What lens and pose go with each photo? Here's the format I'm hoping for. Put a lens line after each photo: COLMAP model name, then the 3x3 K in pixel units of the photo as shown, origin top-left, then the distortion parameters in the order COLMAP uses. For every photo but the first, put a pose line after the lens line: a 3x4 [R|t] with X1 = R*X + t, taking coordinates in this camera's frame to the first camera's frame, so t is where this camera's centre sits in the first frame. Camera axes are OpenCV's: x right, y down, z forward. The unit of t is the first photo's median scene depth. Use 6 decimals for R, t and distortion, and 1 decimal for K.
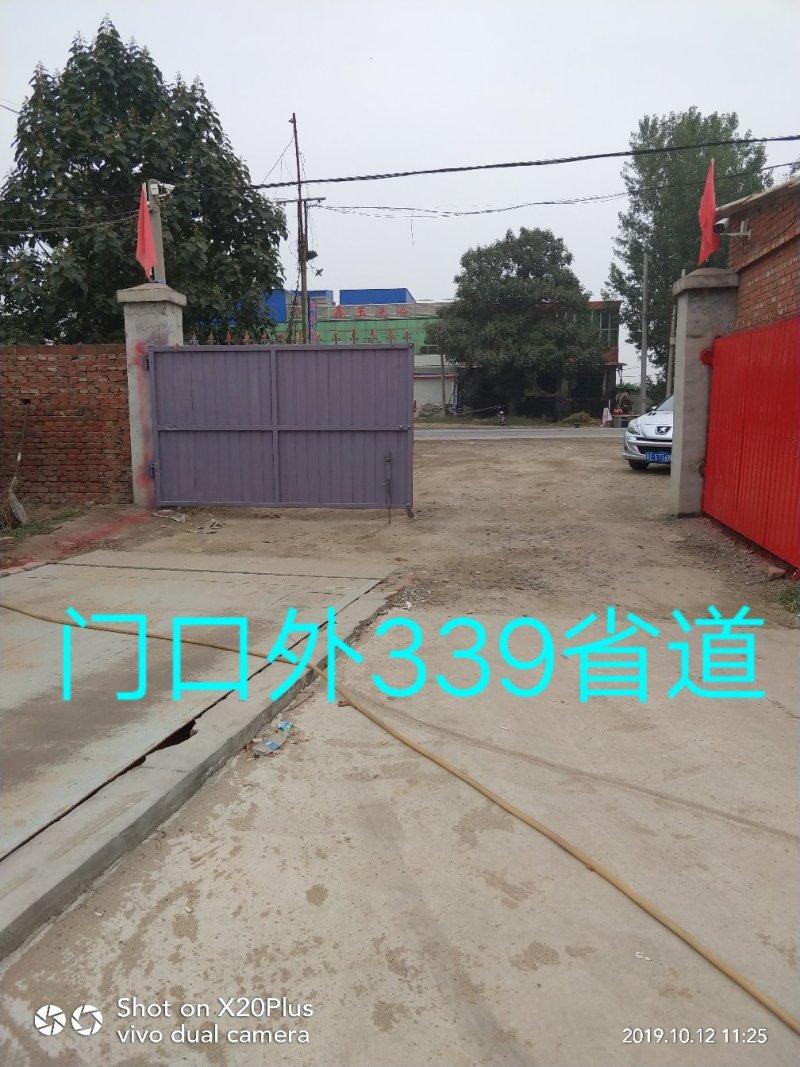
lens RADIAL K [[855.5, 0, 400.0], [0, 855.5, 533.5], [0, 0, 1]] dist [-0.004738, 0.088377]
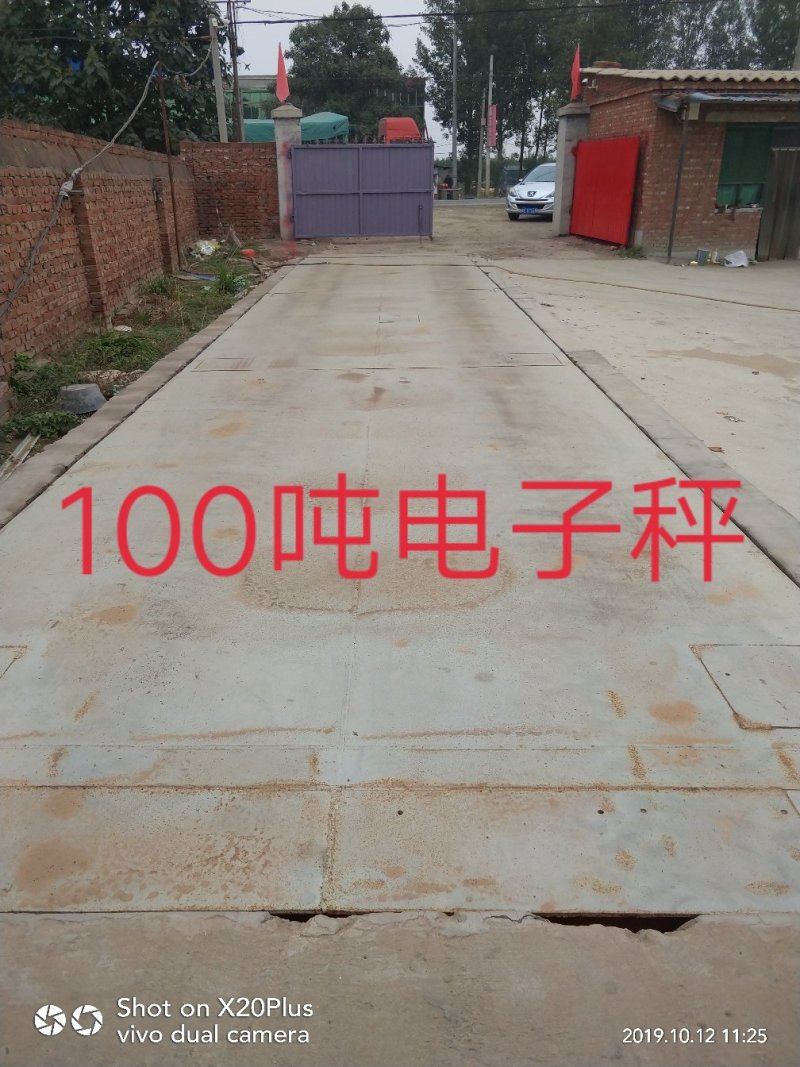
lens RADIAL K [[855.5, 0, 400.0], [0, 855.5, 533.5], [0, 0, 1]] dist [-0.004738, 0.088377]
pose [[0.966175, -0.104799, 0.235635, -0.546552], [0.046063, 0.969144, 0.242154, 0.142190], [-0.253742, -0.223109, 0.941189, -0.898921]]
